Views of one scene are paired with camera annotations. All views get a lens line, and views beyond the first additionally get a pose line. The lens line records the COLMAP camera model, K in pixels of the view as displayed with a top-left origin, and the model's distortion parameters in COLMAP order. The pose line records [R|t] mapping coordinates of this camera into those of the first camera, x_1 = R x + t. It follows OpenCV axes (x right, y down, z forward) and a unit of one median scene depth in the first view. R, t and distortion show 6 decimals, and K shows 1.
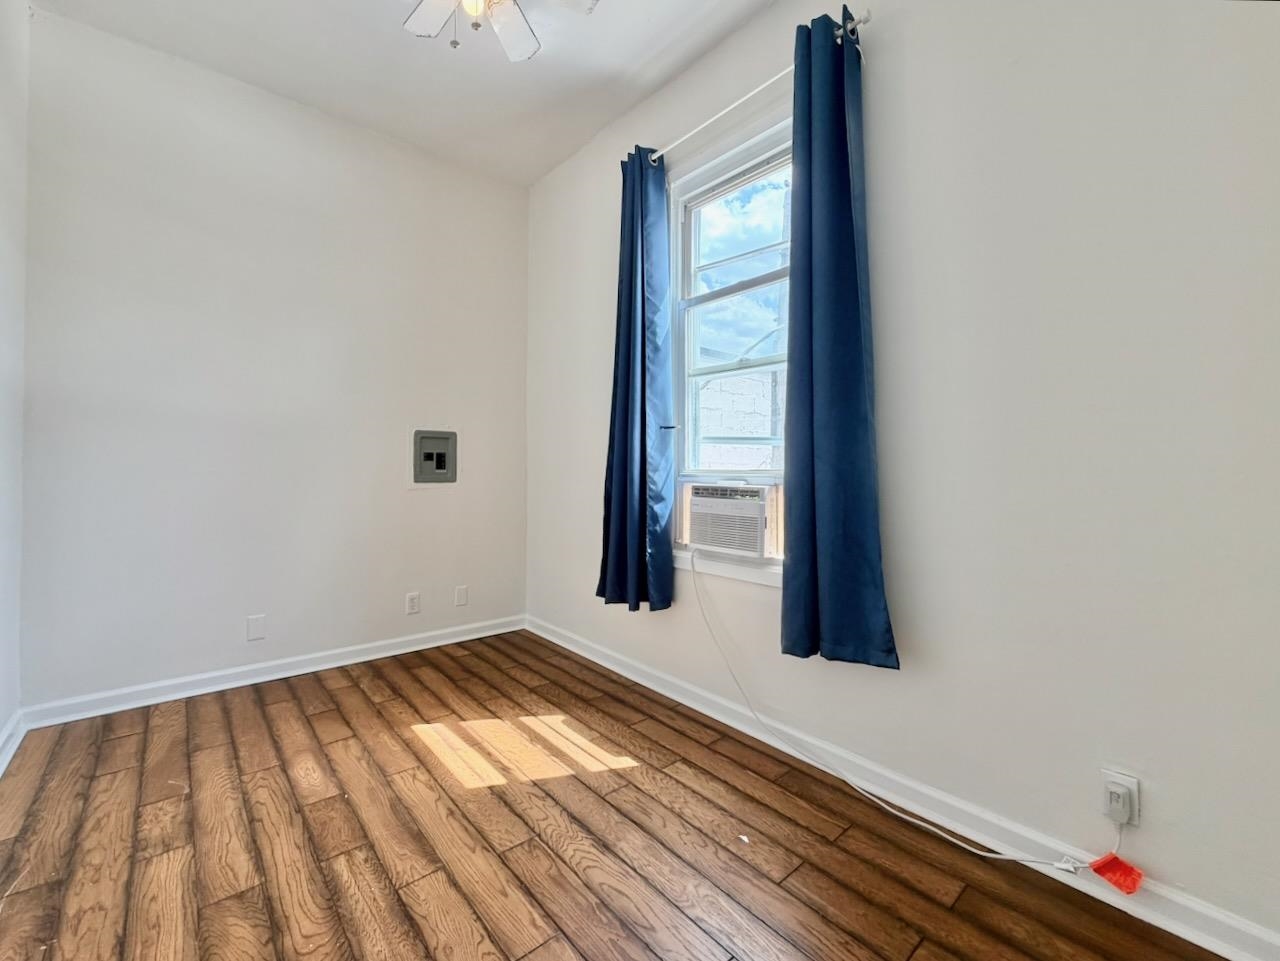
lens RADIAL K [[526.5, 0, 632.6], [0, 526.5, 468.6], [0, 0, 1]] dist [-0.000113, -0.000024]
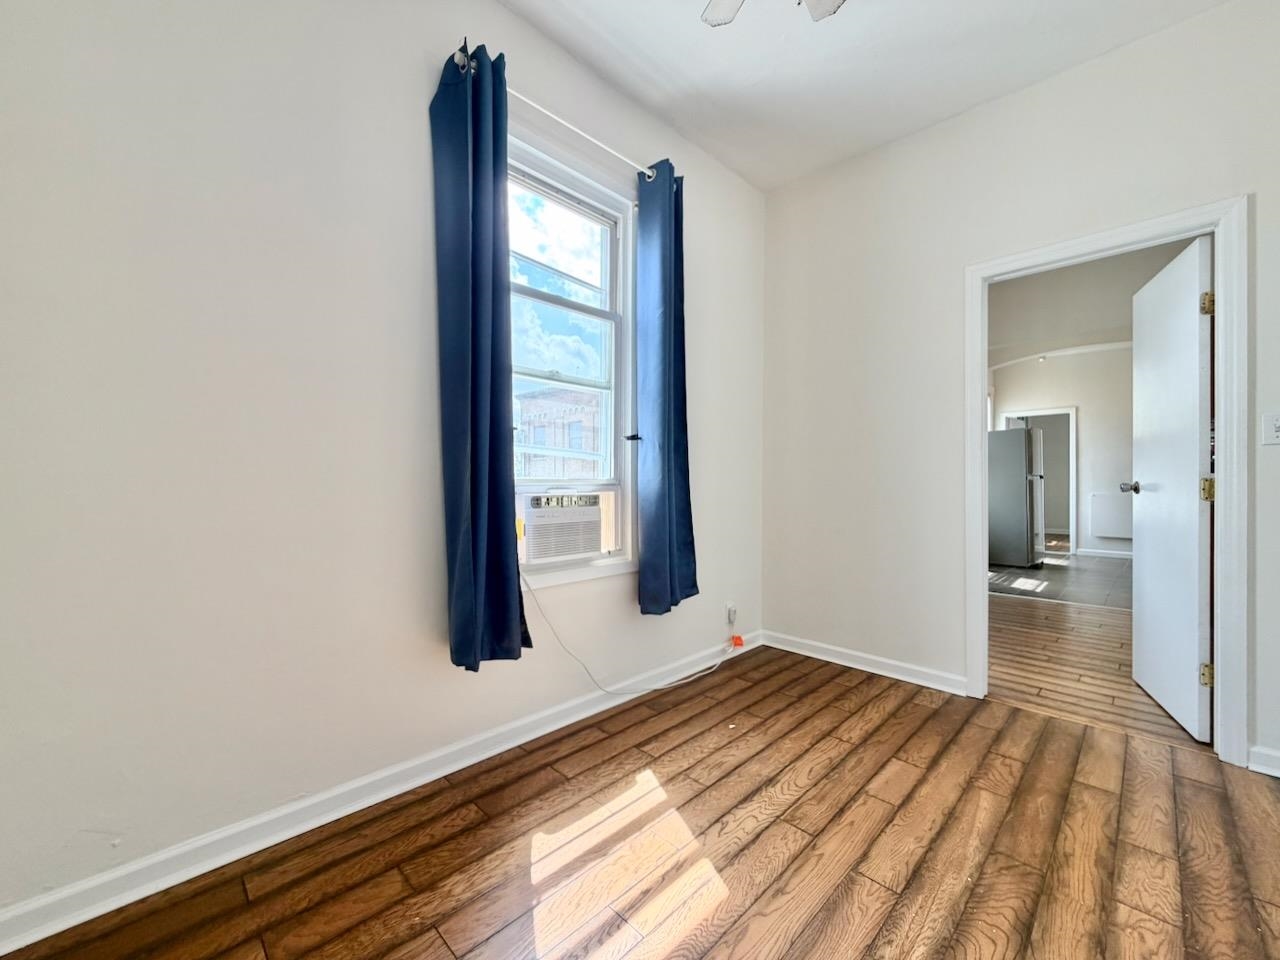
lens RADIAL K [[508.7, 0, 634.6], [0, 508.7, 483.1], [0, 0, 1]] dist [0.000913, 0.000016]
pose [[-0.059263, -0.014581, 0.998136, -1.182362], [-0.007915, 0.999869, 0.014137, -0.008630], [-0.998211, -0.007063, -0.059371, 1.339487]]
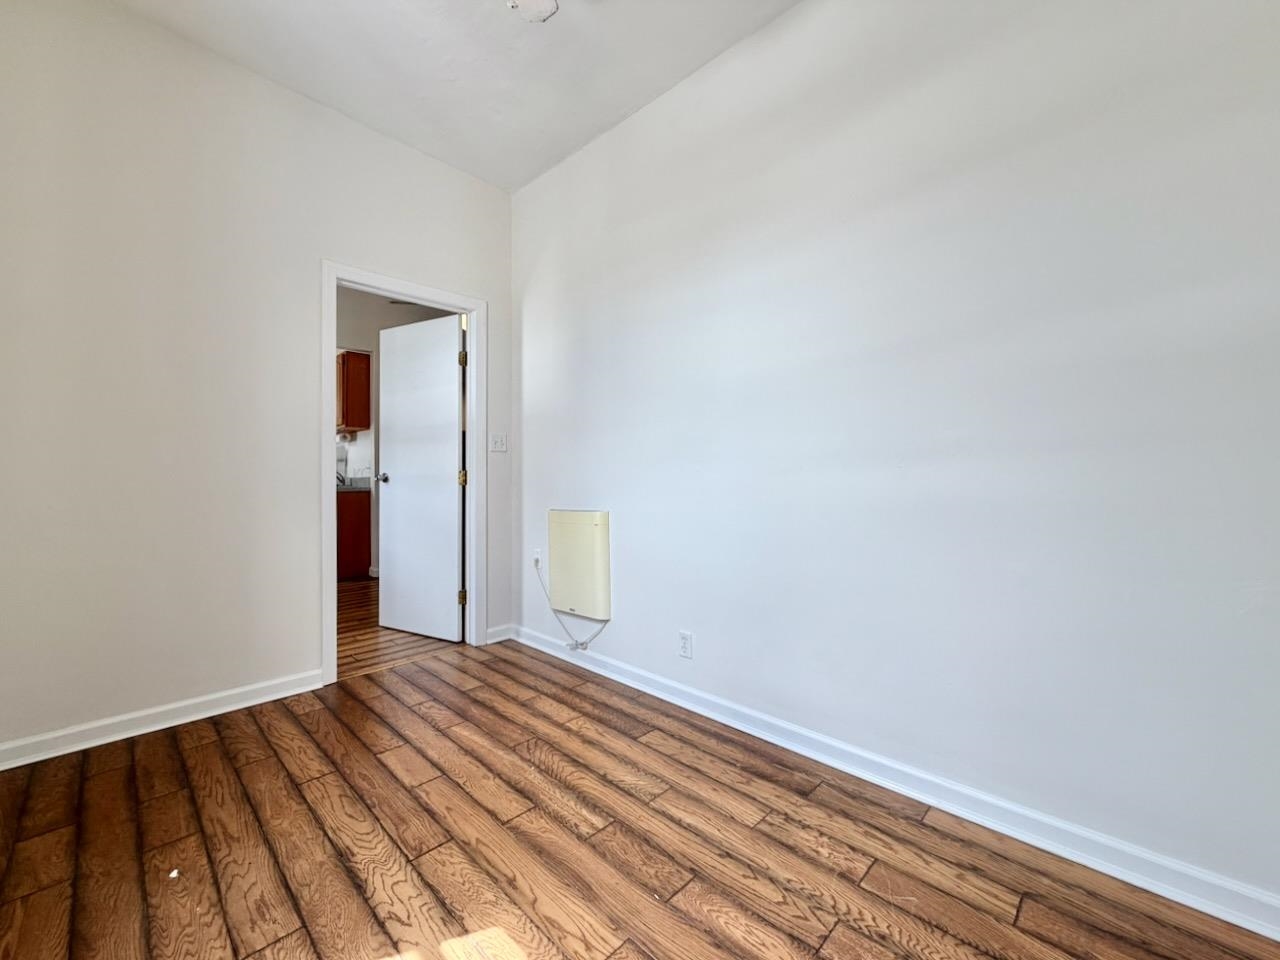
lens RADIAL K [[526.5, 0, 632.6], [0, 526.5, 468.1], [0, 0, 1]] dist [-0.000113, -0.000024]
pose [[-0.996910, -0.009439, -0.077977, -0.484384], [-0.007809, 0.999745, -0.021177, 0.018545], [0.078157, -0.020503, -0.996730, 1.935284]]
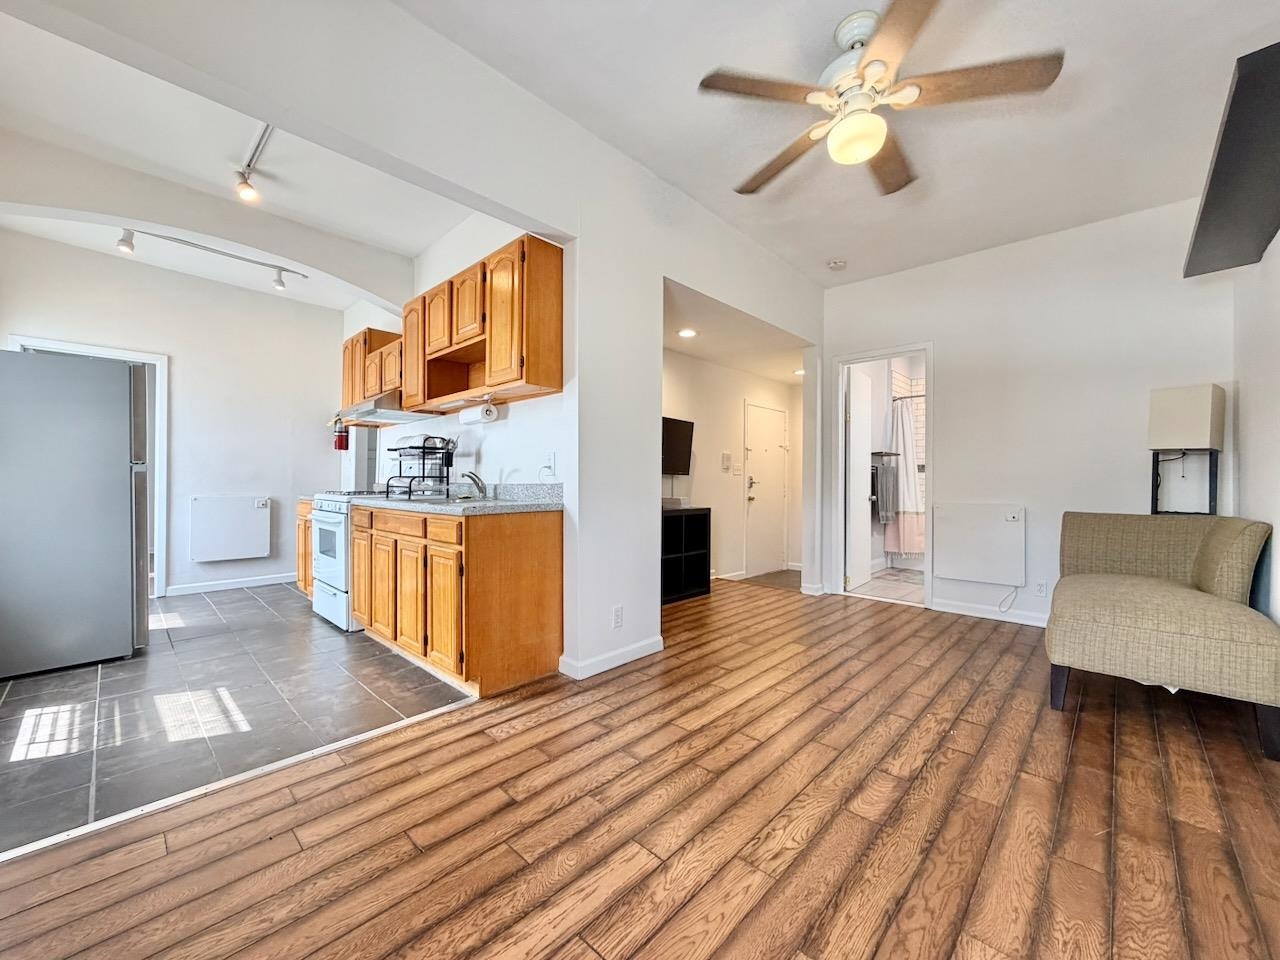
lens RADIAL K [[508.7, 0, 634.6], [0, 508.7, 483.1], [0, 0, 1]] dist [0.000913, 0.000016]
pose [[-0.994674, -0.018507, -0.101393, 0.887364], [-0.017751, 0.999808, -0.008355, 0.028346], [0.101528, -0.006511, -0.994811, 0.127863]]
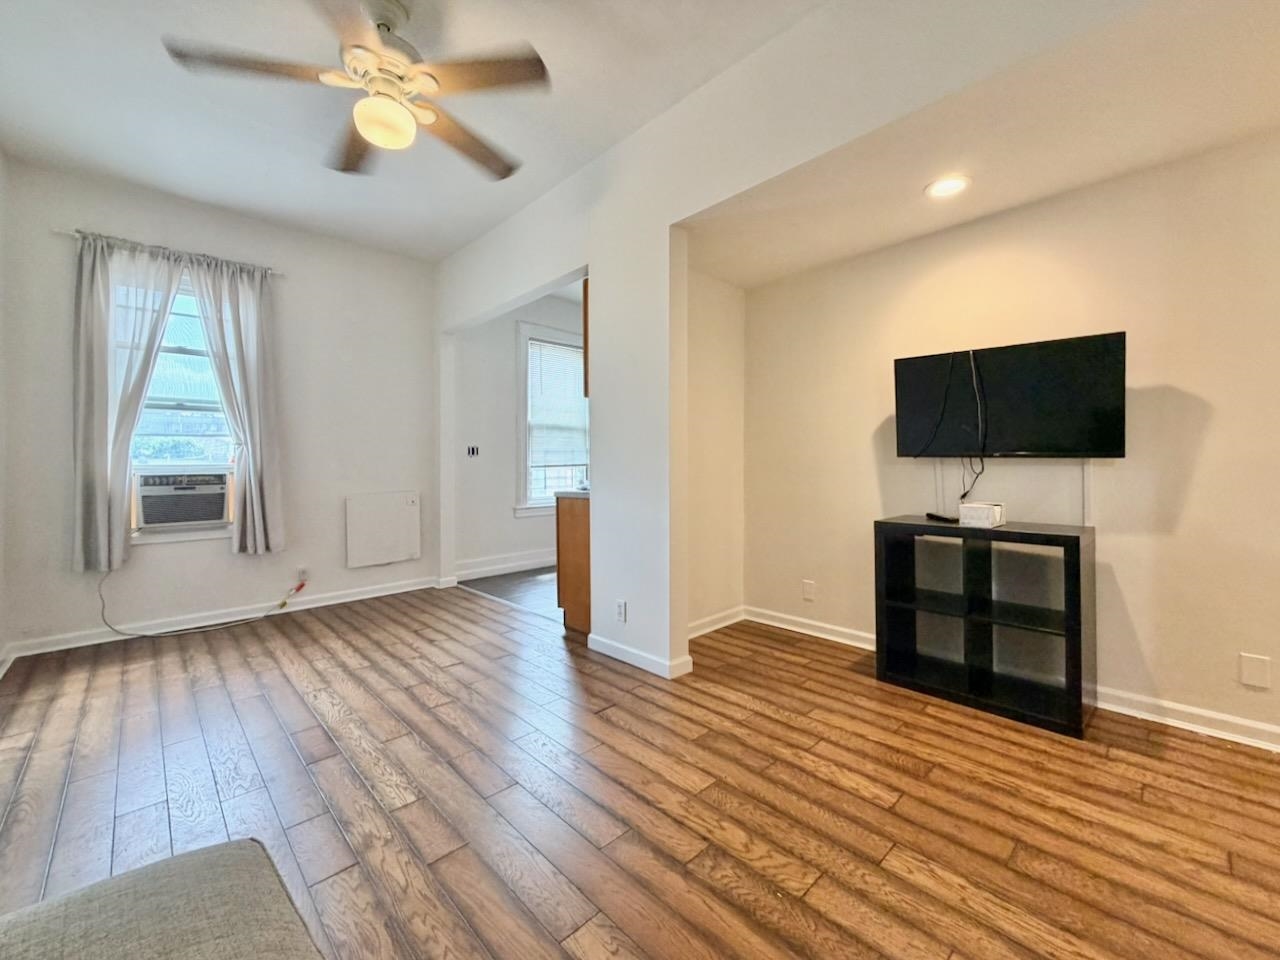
lens RADIAL K [[526.5, 0, 632.6], [0, 526.5, 468.1], [0, 0, 1]] dist [-0.000113, -0.000024]
pose [[-0.048123, -0.020745, 0.998626, -1.078191], [-0.000490, 0.999785, 0.020745, -0.053431], [-0.998841, 0.000509, -0.048123, -1.616423]]
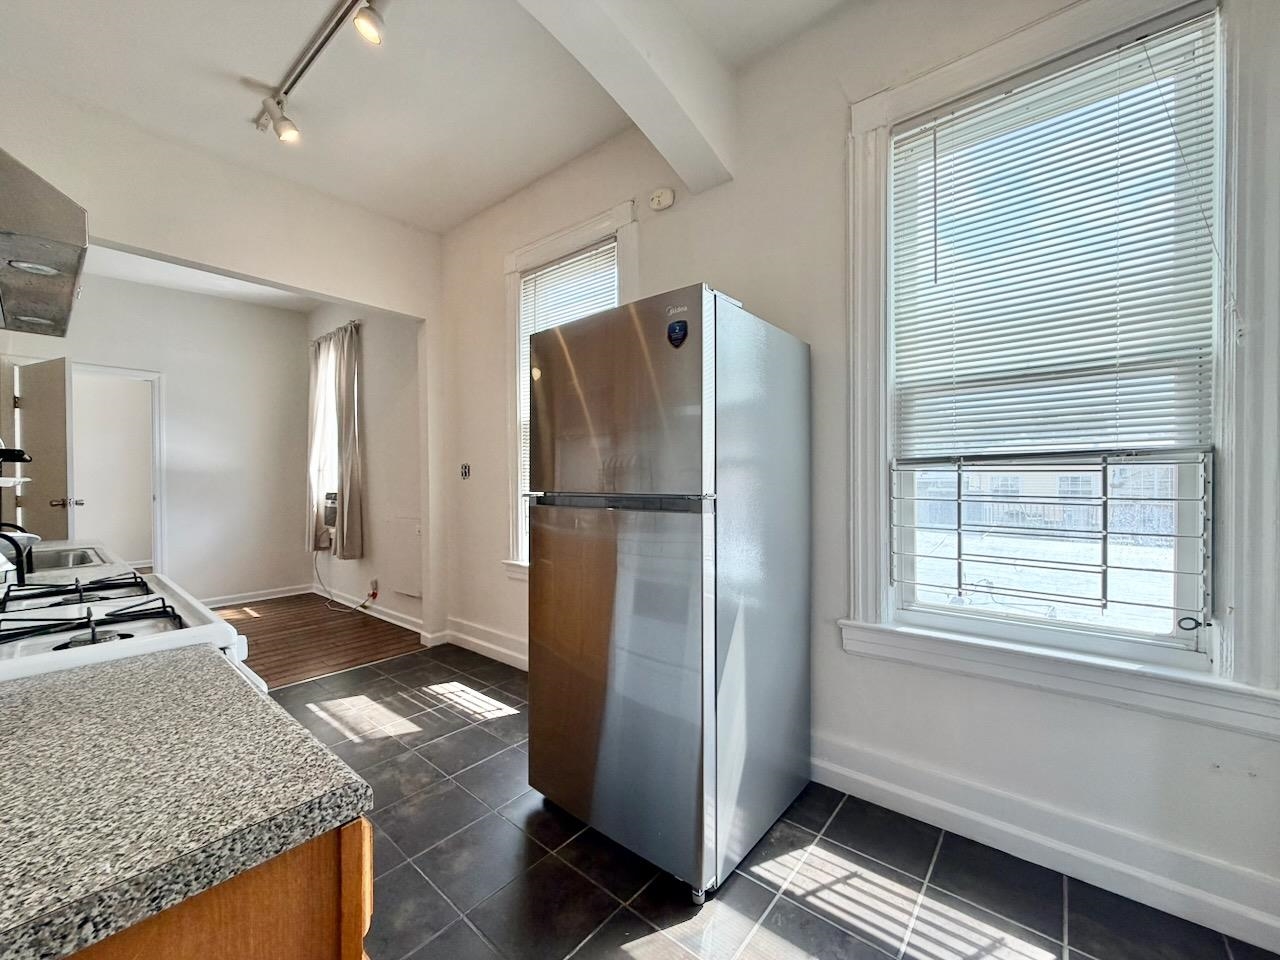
lens RADIAL K [[508.7, 0, 634.6], [0, 508.7, 483.1], [0, 0, 1]] dist [0.000913, 0.000016]
pose [[0.984837, -0.015642, 0.172778, 2.508655], [0.012325, 0.999719, 0.020256, -0.071105], [-0.173047, -0.017819, 0.984752, -3.092570]]
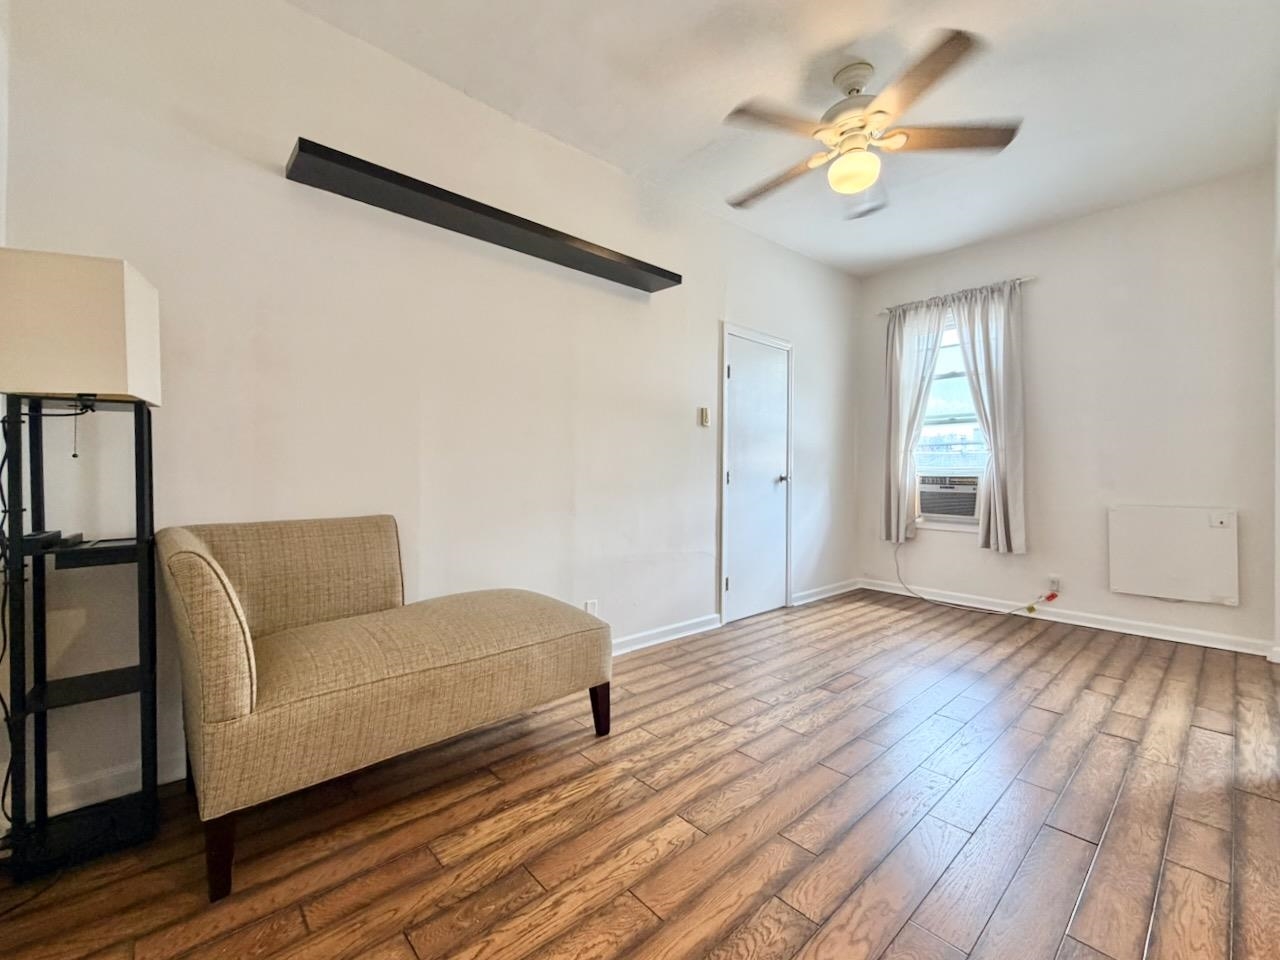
lens RADIAL K [[533.3, 0, 640.0], [0, 533.3, 480.0], [0, 0, 1]] dist [-0.001858, -0.000289]
pose [[0.999674, -0.002058, 0.025433, -0.430387], [0.001517, 0.999772, 0.021303, -0.020713], [-0.025471, -0.021257, 0.999450, -2.554700]]
